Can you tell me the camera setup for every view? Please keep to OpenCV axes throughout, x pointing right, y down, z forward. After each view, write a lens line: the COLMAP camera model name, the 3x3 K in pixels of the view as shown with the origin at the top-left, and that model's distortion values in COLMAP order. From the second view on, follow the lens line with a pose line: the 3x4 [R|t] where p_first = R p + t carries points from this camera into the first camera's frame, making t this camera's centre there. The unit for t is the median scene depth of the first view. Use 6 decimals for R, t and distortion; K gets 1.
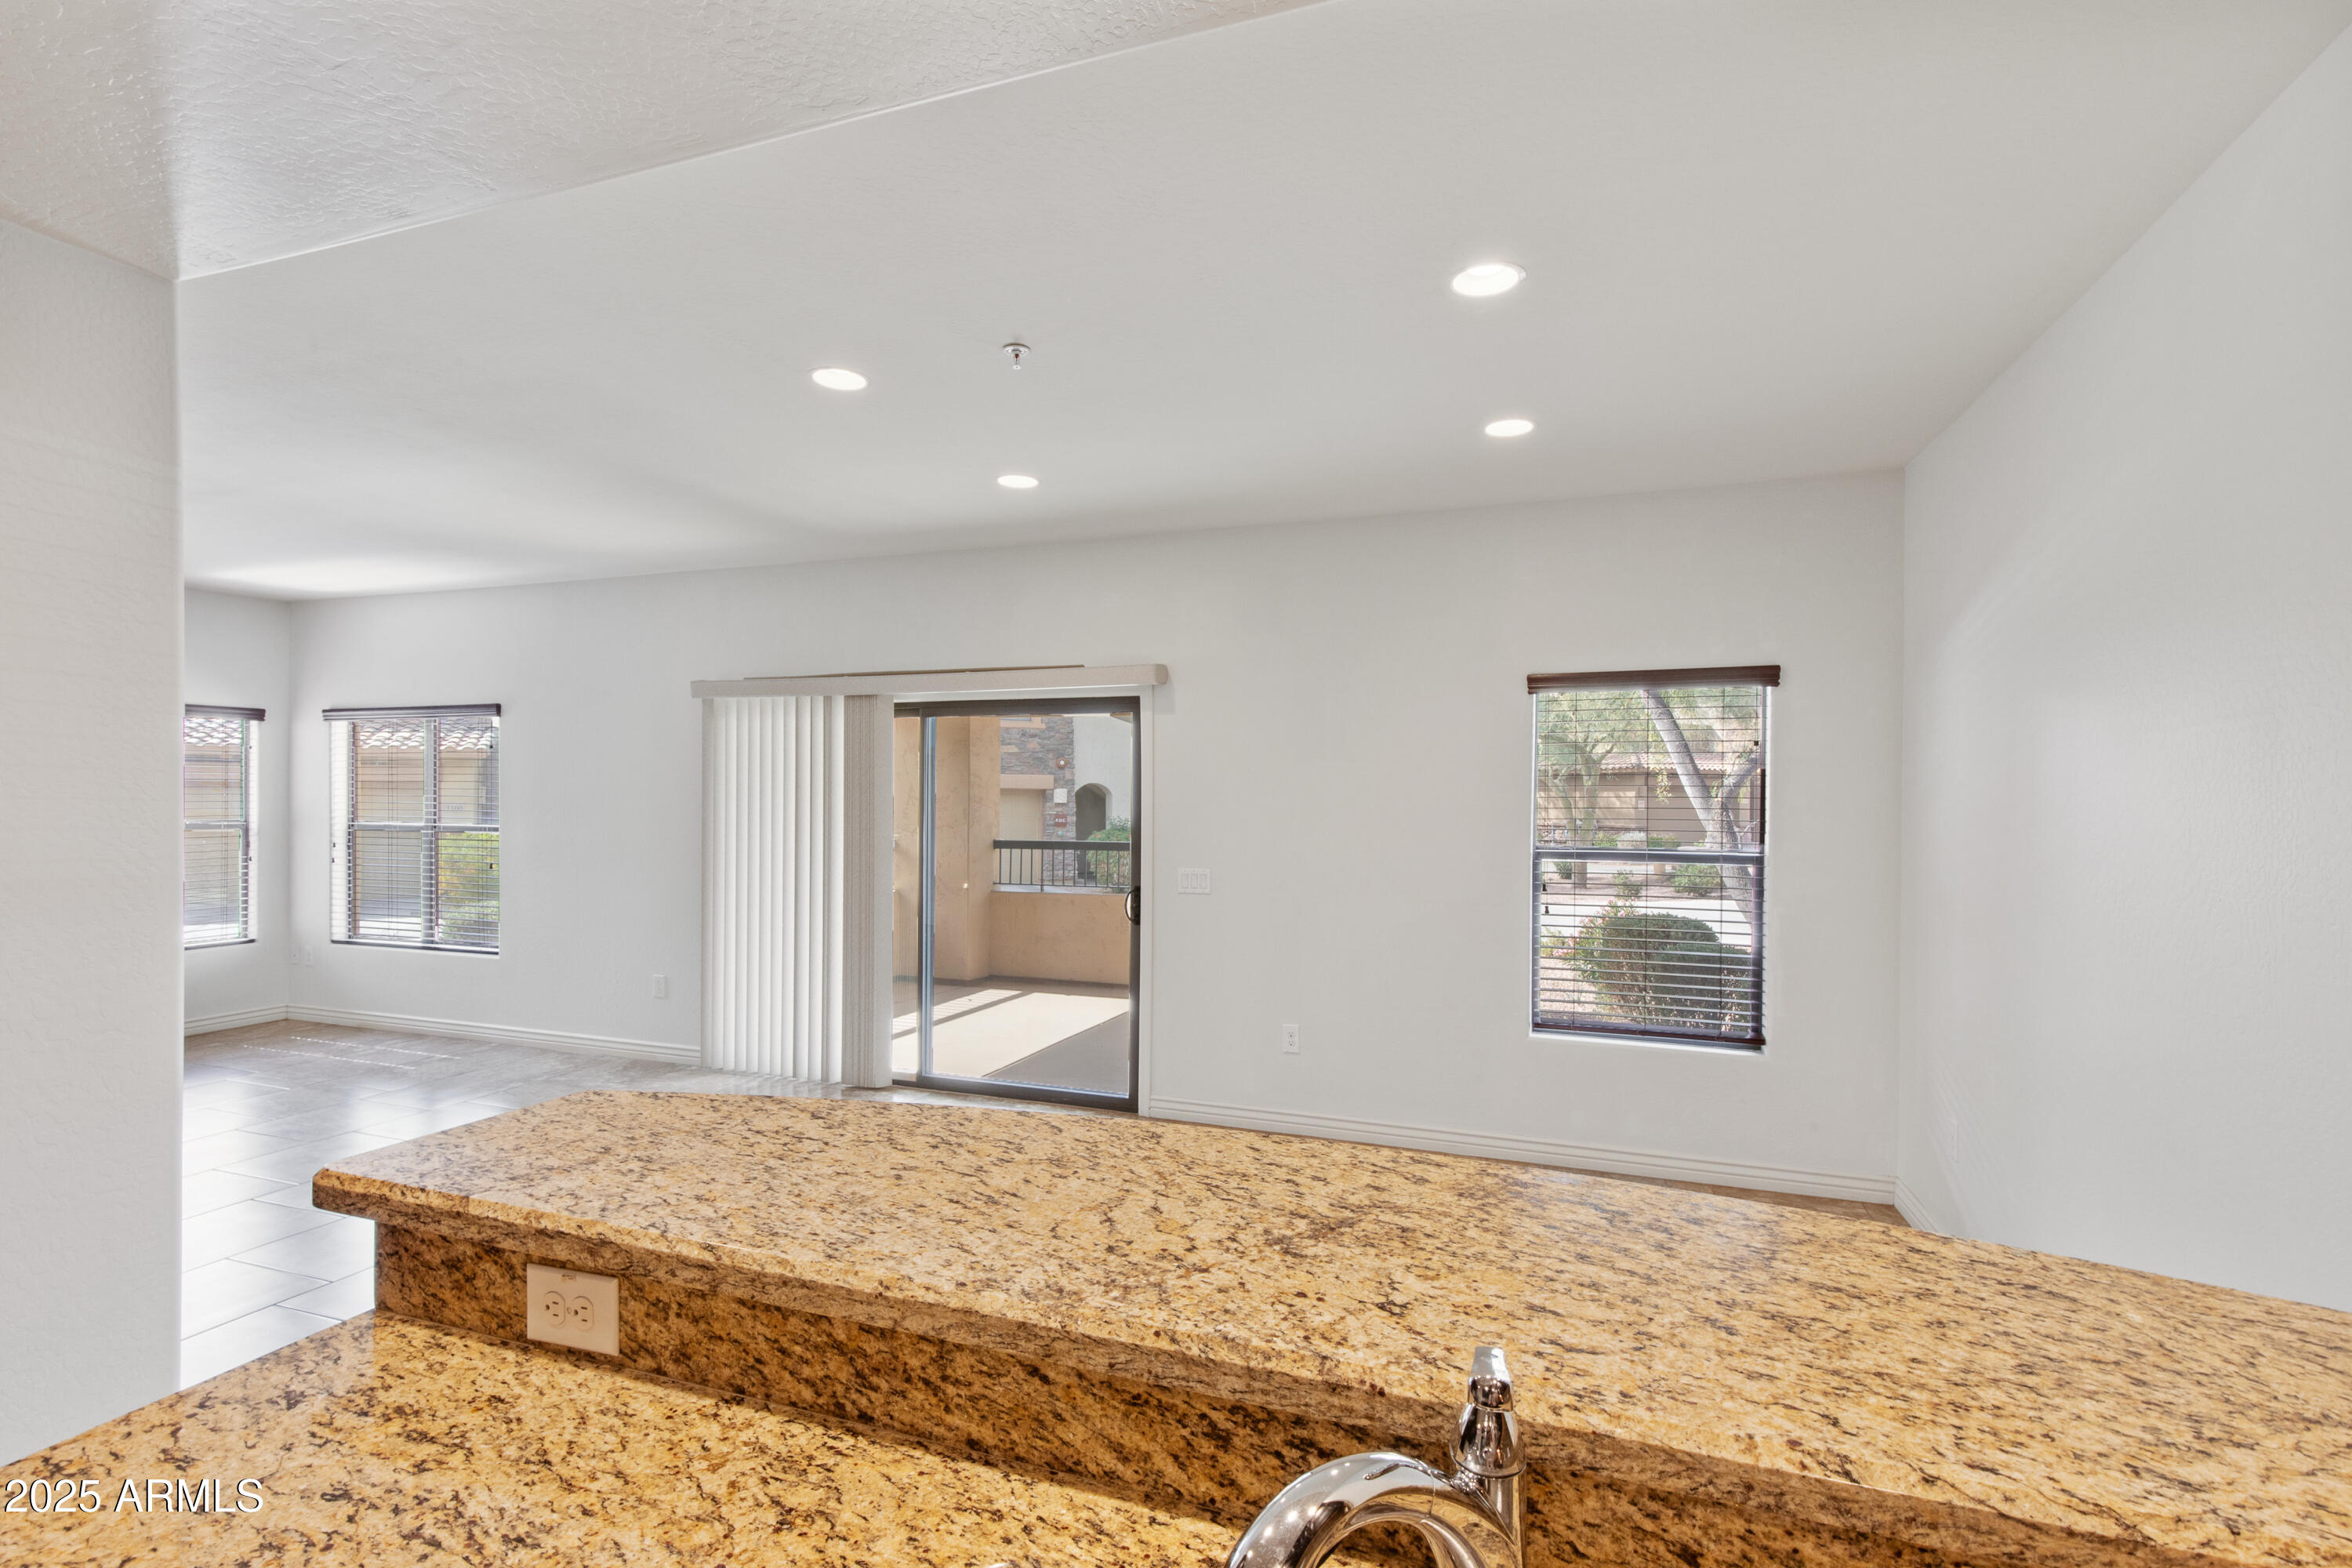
lens RADIAL K [[1076.5, 0, 1156.2], [0, 1076.5, 808.5], [0, 0, 1]] dist [0.011044, 0.000249]
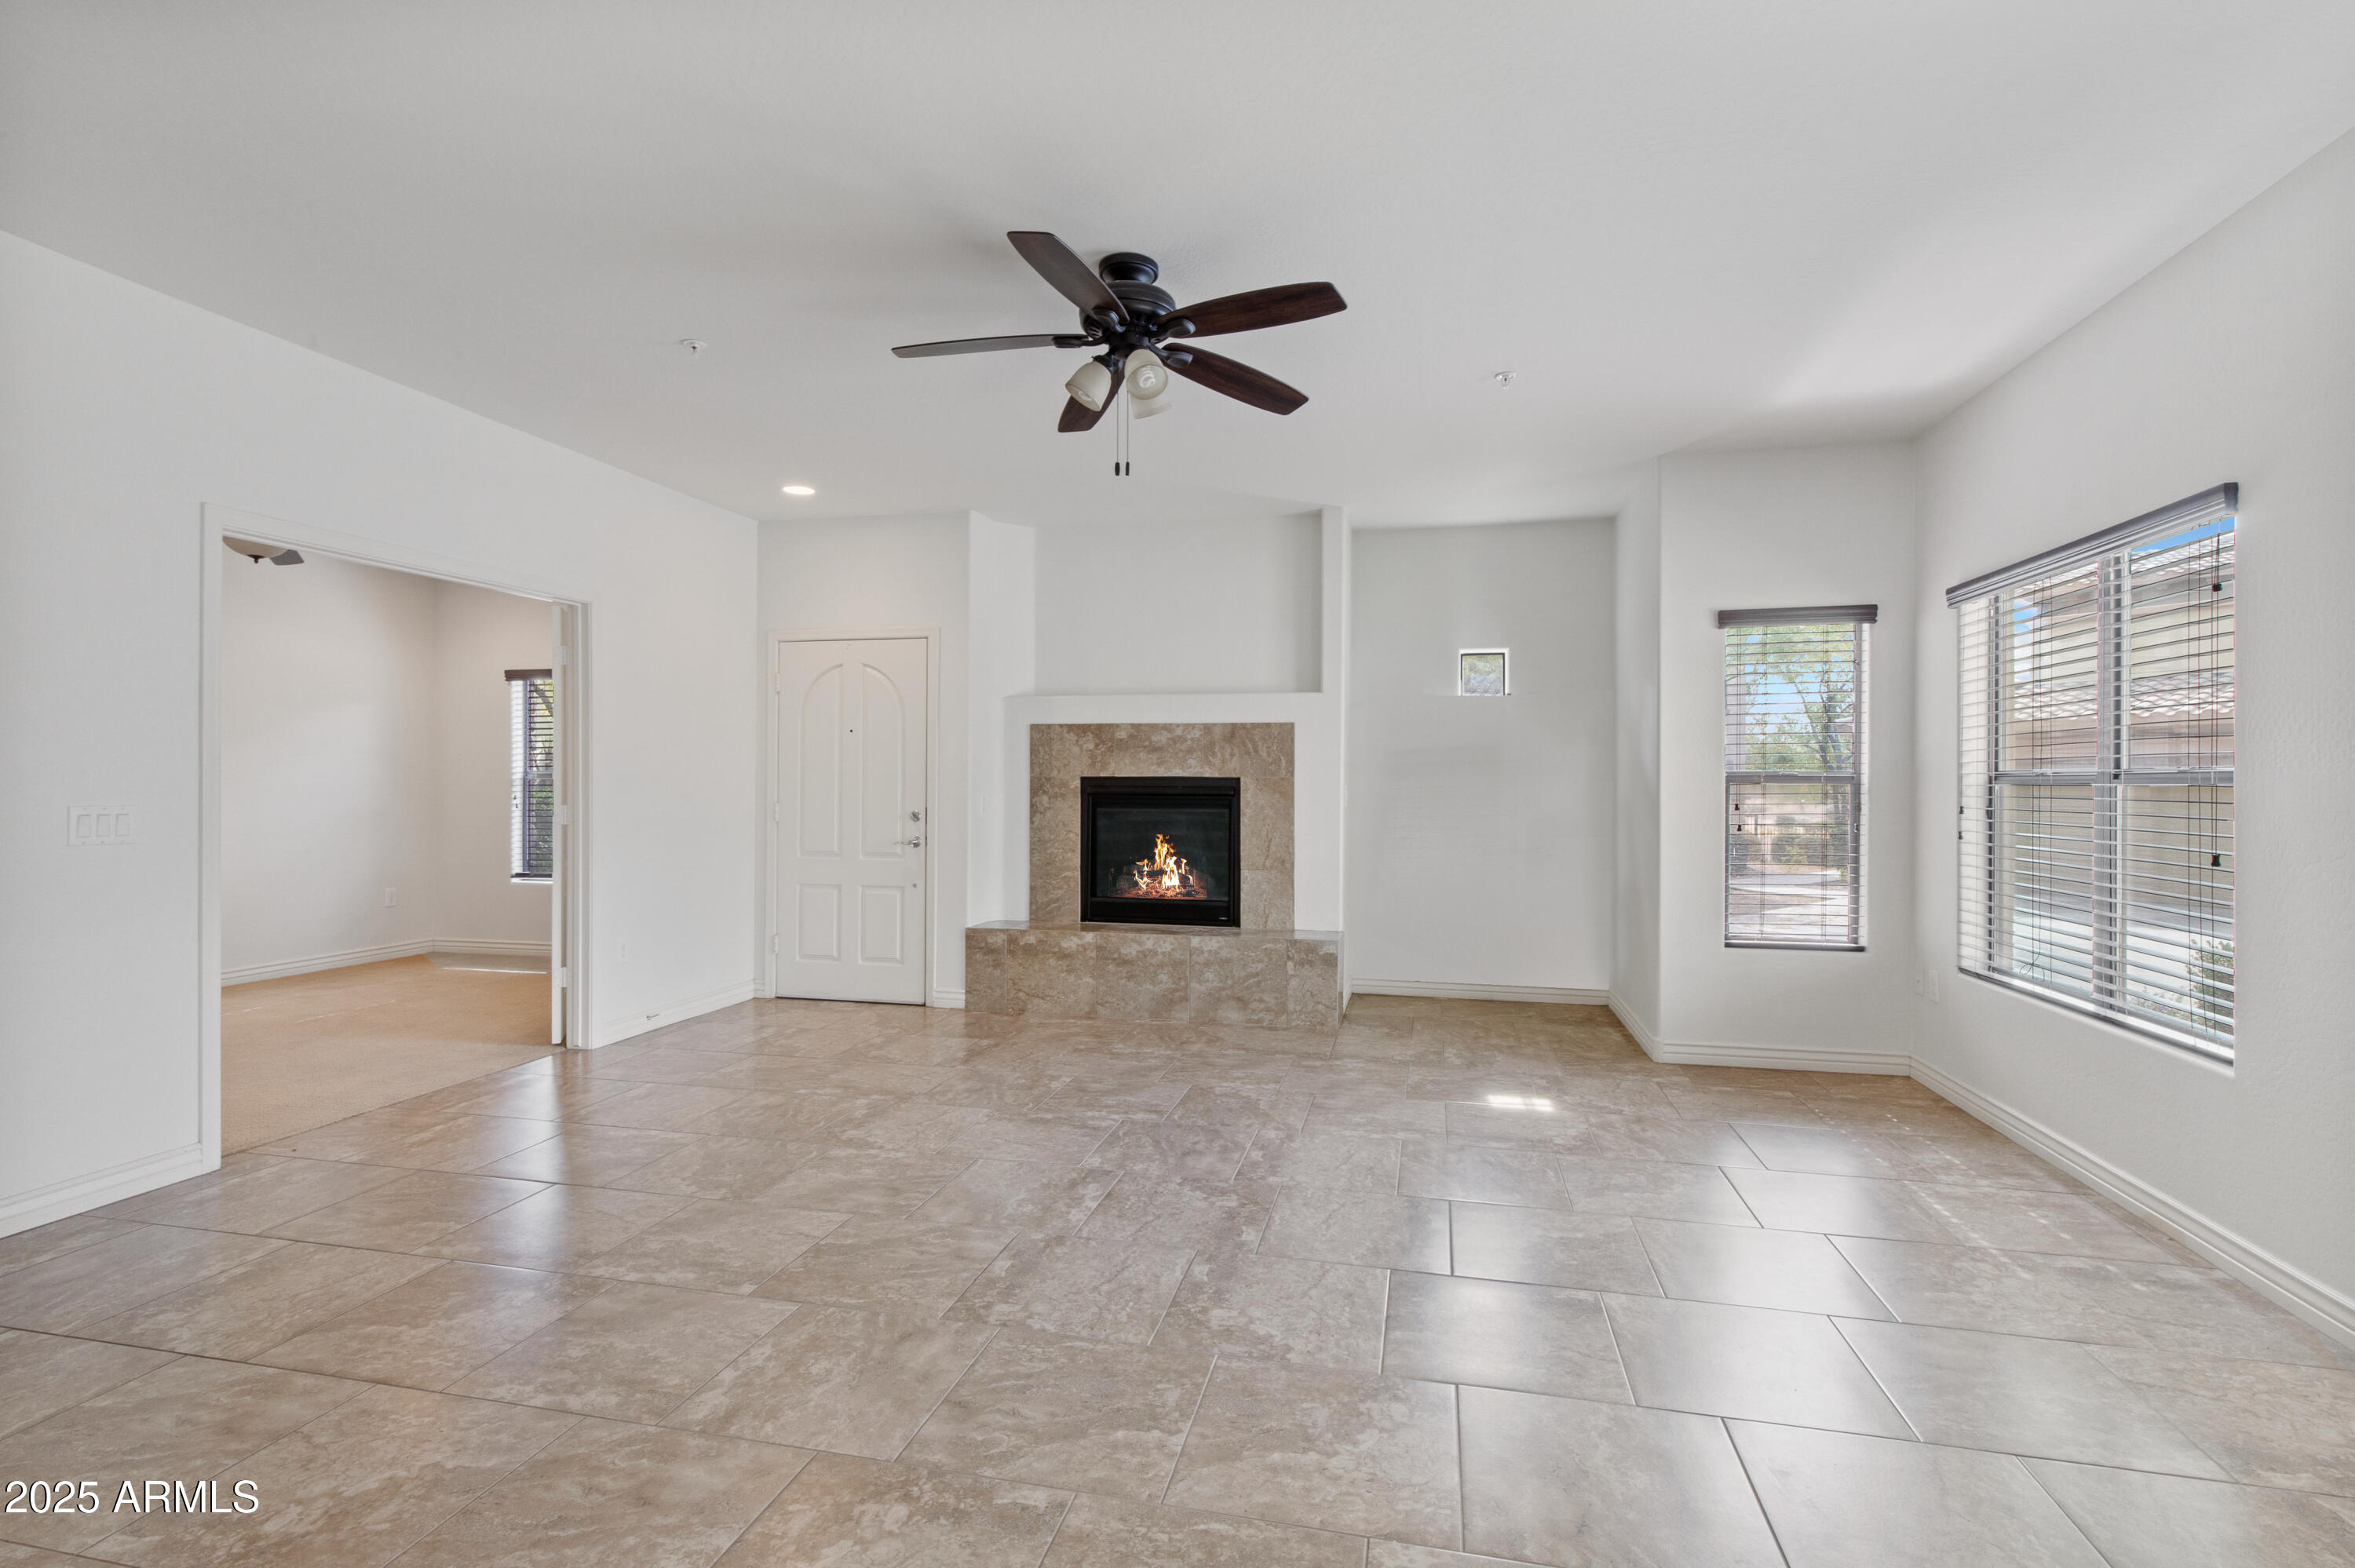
lens RADIAL K [[1077.7, 0, 1189.5], [0, 1077.7, 773.6], [0, 0, 1]] dist [0.011044, 0.000249]
pose [[0.139756, -0.013628, -0.990092, -1.197560], [-0.013101, 0.999792, -0.015611, 0.152762], [0.990099, 0.015153, 0.139548, 2.629877]]
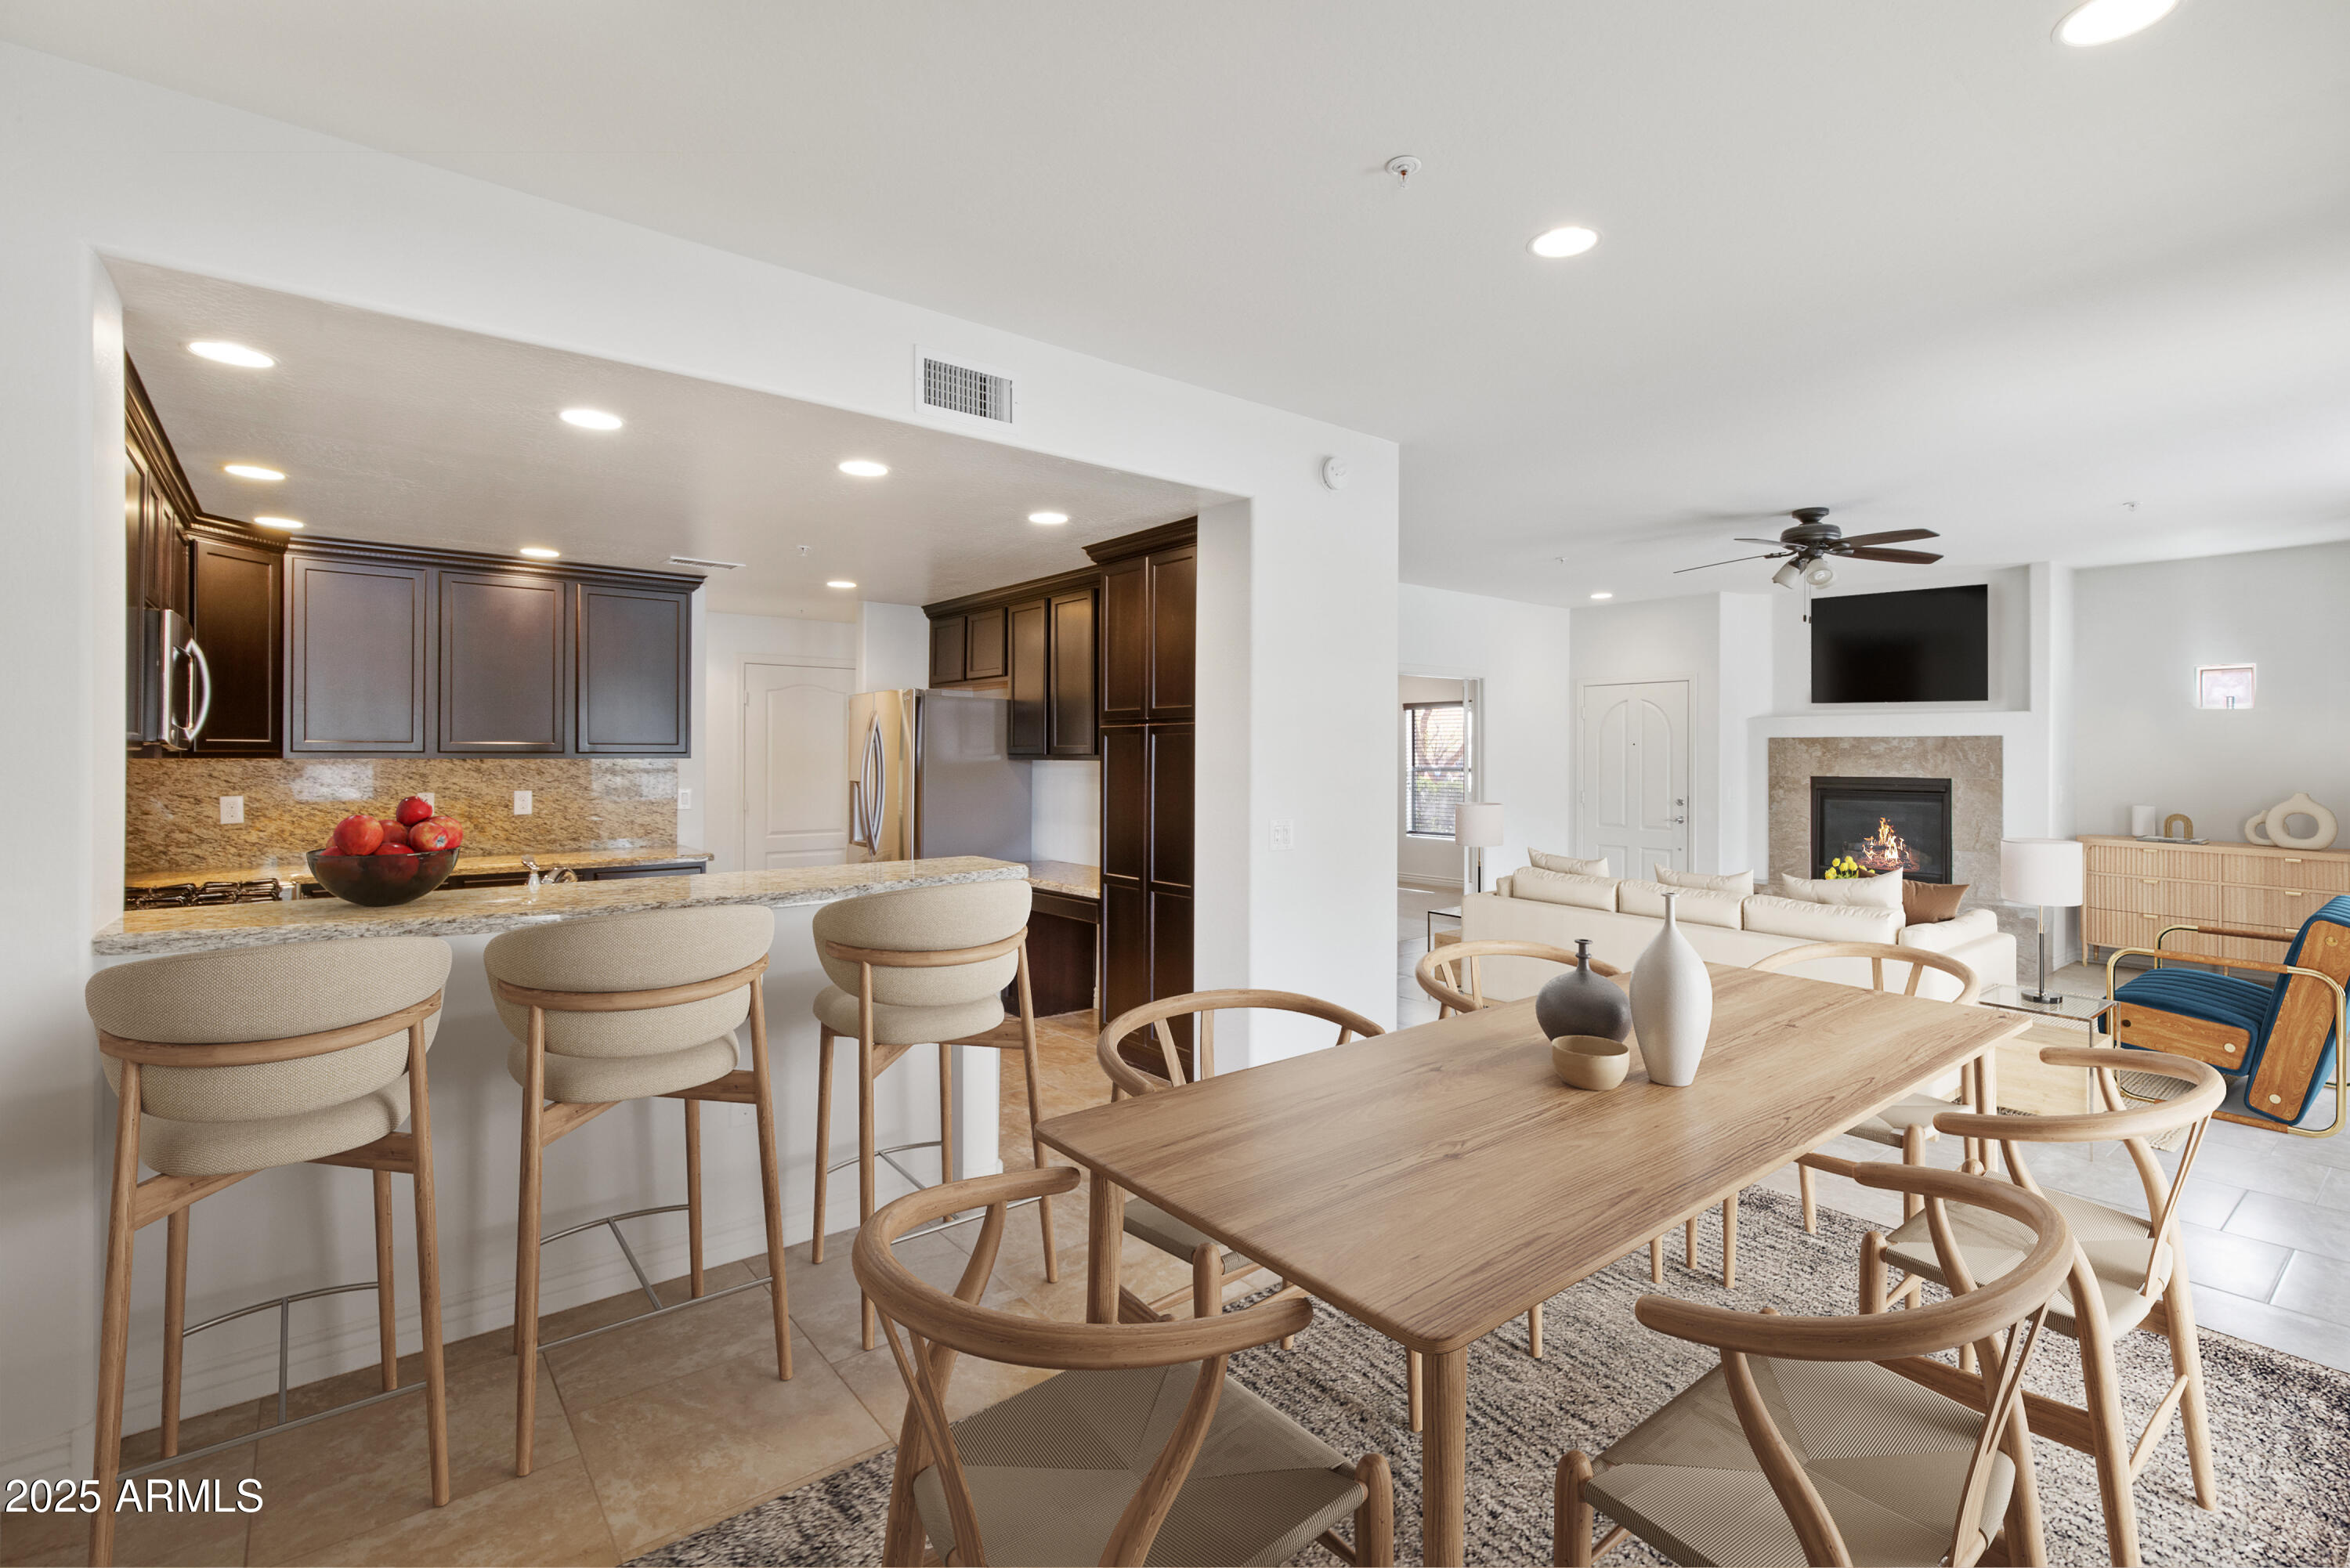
lens RADIAL K [[1075.5, 0, 1201.3], [0, 1075.5, 757.6], [0, 0, 1]] dist [0.011044, 0.000249]
pose [[-0.491611, -0.007785, -0.870780, 1.447613], [-0.013926, 0.999902, -0.001077, 0.044937], [0.870703, 0.011597, -0.491672, 2.820123]]
